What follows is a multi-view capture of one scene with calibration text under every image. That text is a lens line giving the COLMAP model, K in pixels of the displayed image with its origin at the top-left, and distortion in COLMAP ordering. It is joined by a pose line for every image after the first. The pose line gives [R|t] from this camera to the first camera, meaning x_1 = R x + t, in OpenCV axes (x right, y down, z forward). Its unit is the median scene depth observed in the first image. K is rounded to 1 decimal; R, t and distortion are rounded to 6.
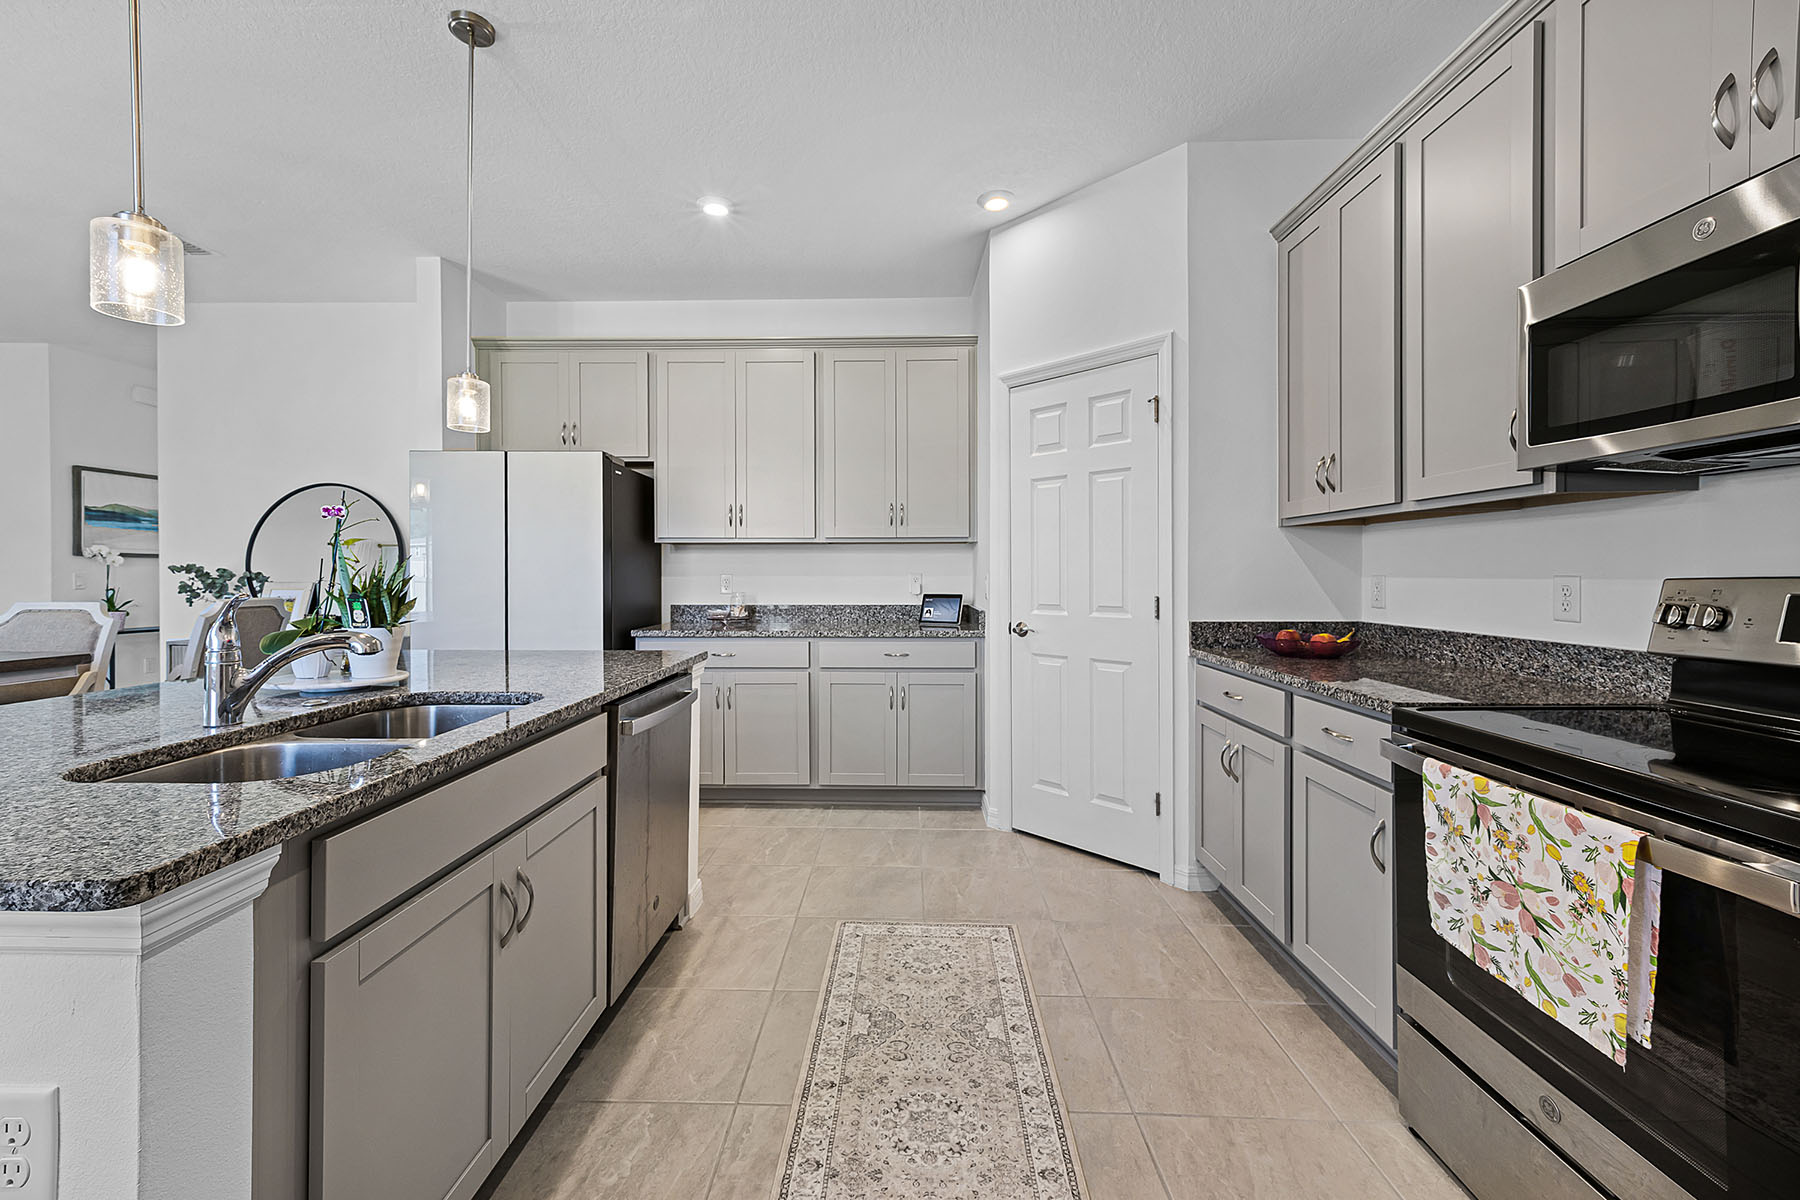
lens RADIAL K [[732.6, 0, 892.5], [0, 732.6, 575.3], [0, 0, 1]] dist [-0.000298, 0.000071]
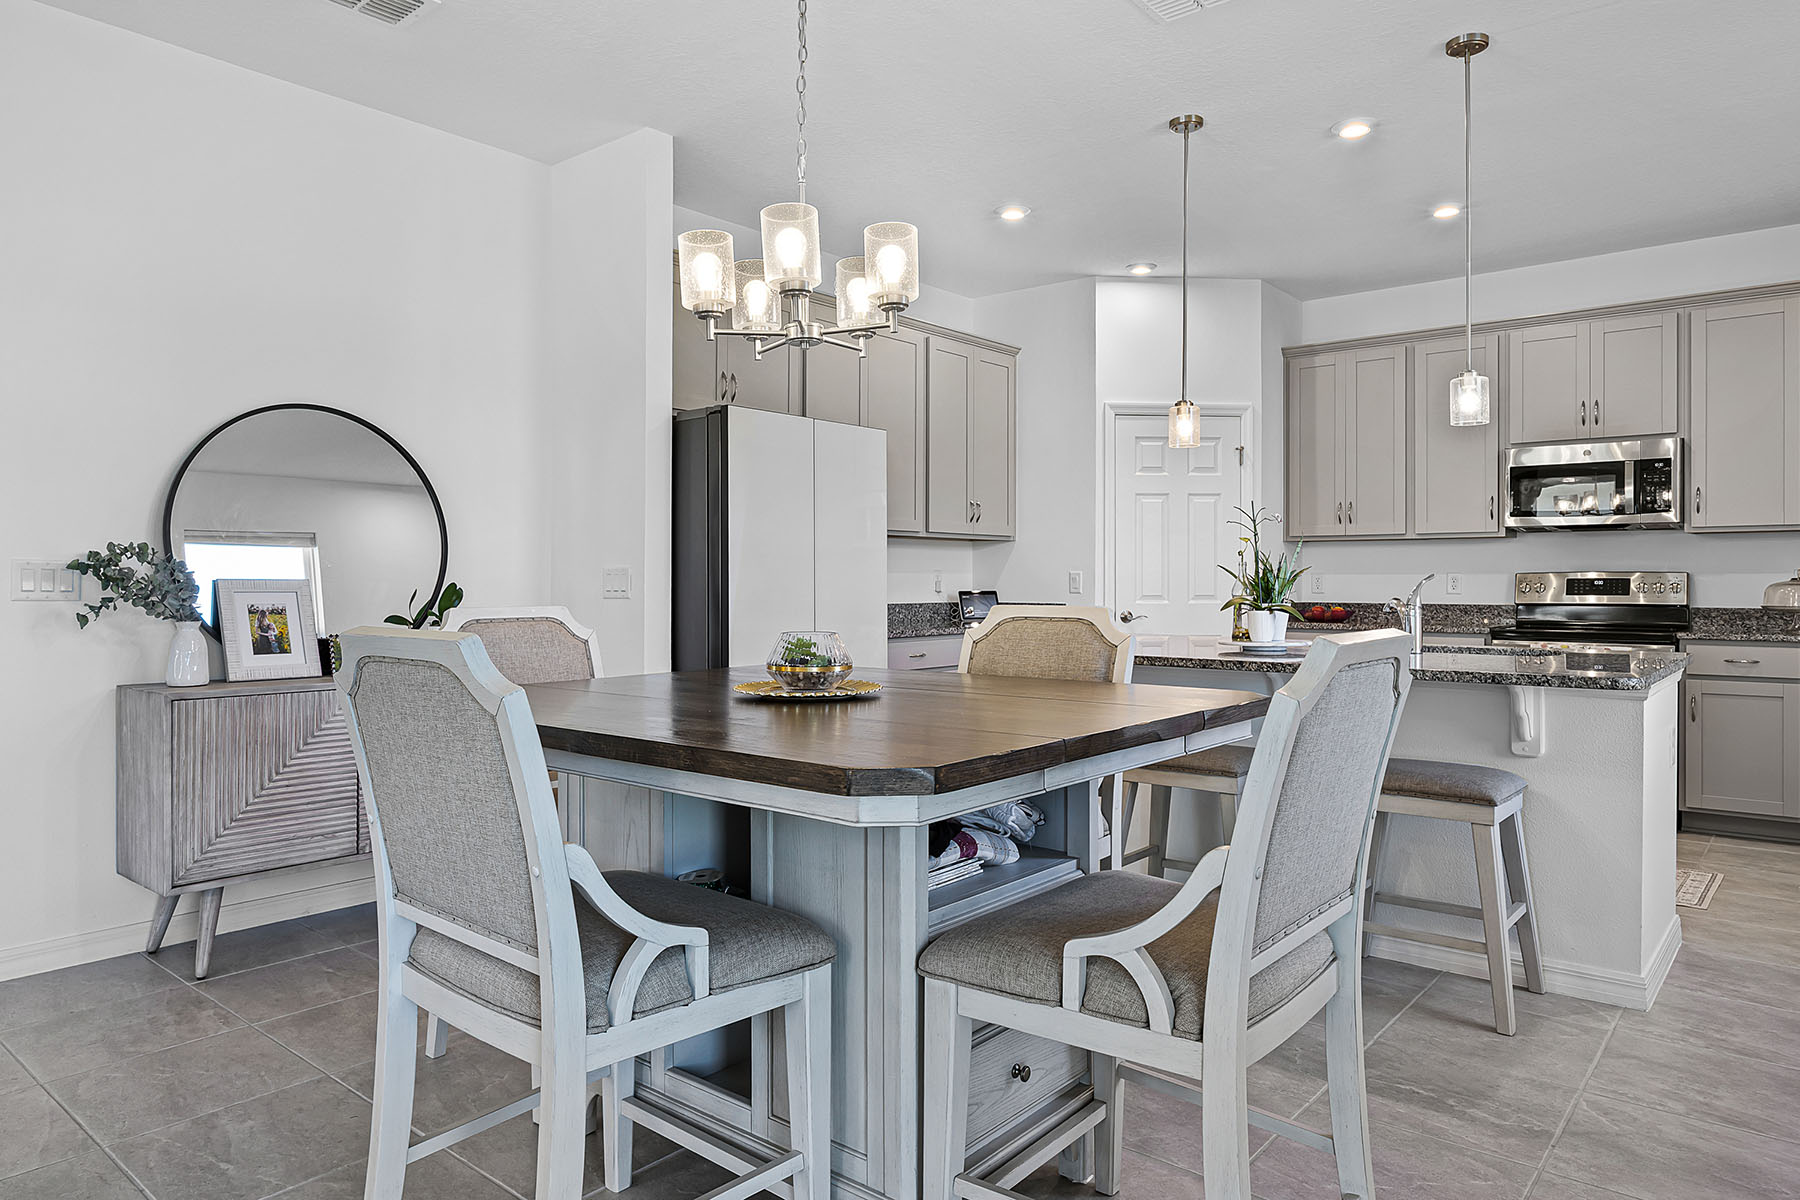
lens RADIAL K [[1140.9, 0, 894.7], [0, 1140.9, 581.7], [0, 0, 1]] dist [-0.023629, 0.000485]
pose [[0.625317, -0.001602, 0.780369, -1.726874], [-0.000368, 0.999997, 0.002348, 0.013449], [-0.780371, -0.001755, 0.625315, 0.137719]]
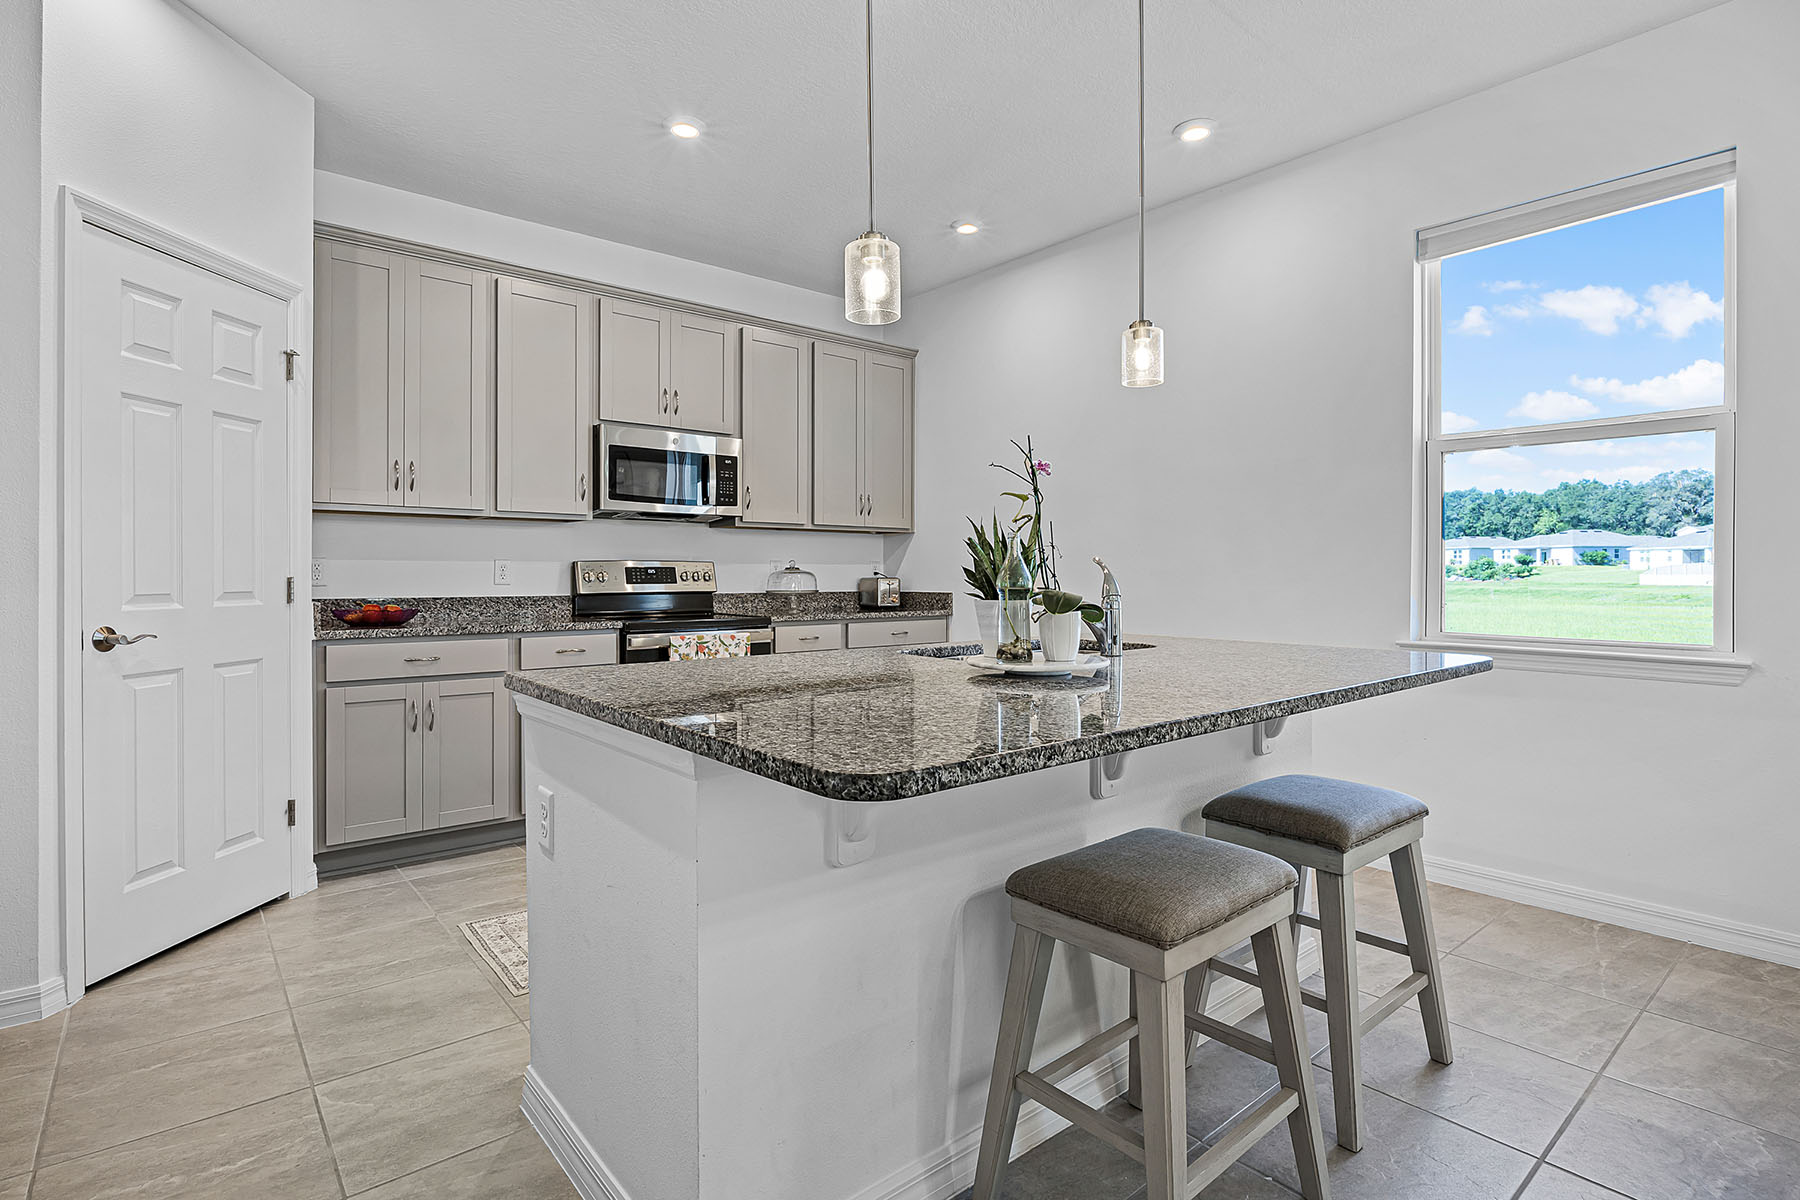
lens RADIAL K [[882.0, 0, 889.8], [0, 882.0, 574.4], [0, 0, 1]] dist [0.003599, 0.001160]
pose [[-0.662504, 0.001720, 0.749057, -0.880944], [0.002612, 0.999997, 0.000014, 0.026101], [-0.749054, 0.001966, -0.662506, 1.126056]]
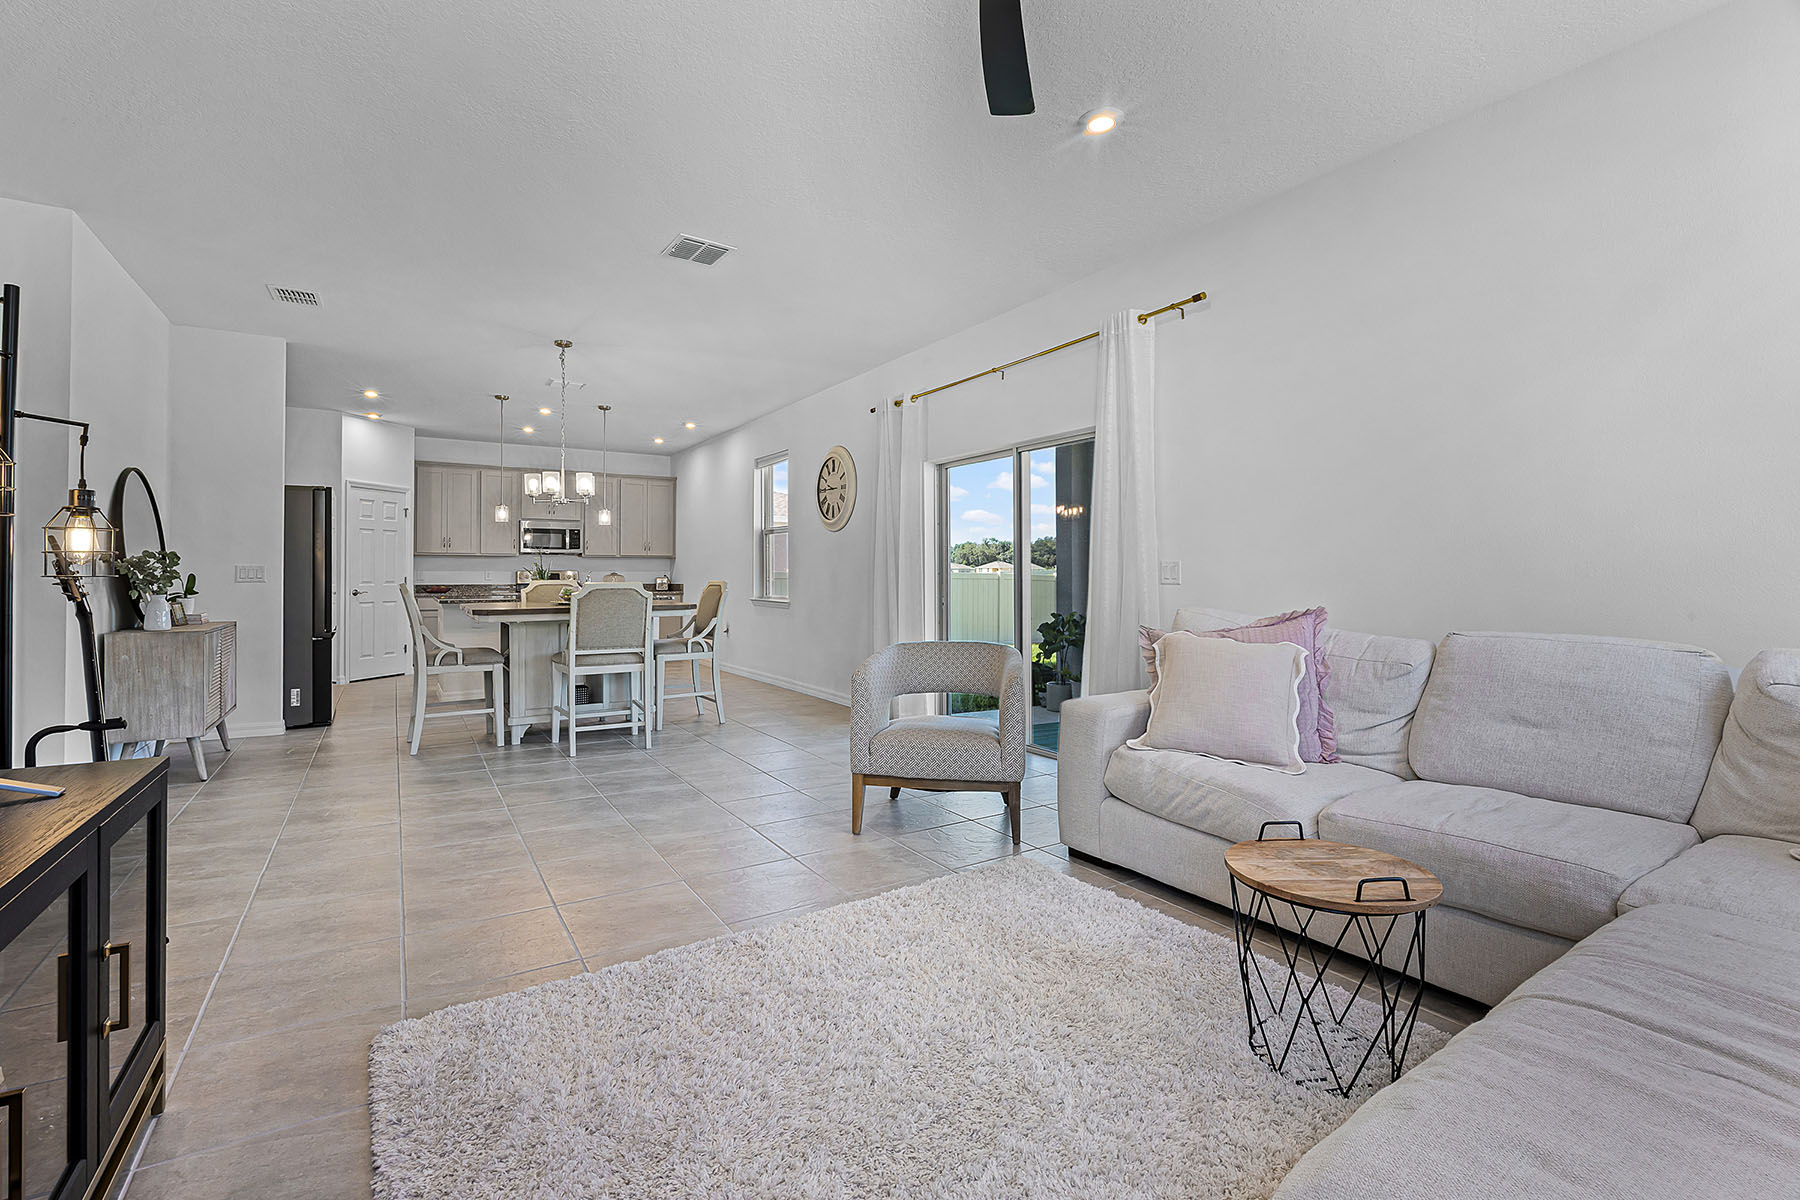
lens RADIAL K [[794.9, 0, 874.2], [0, 794.9, 573.8], [0, 0, 1]] dist [-0.001357, -0.000103]
pose [[-0.541459, 0.004166, 0.840717, -3.181584], [0.003304, 0.999991, -0.002827, 0.029385], [-0.840720, 0.001246, -0.541468, 1.107463]]
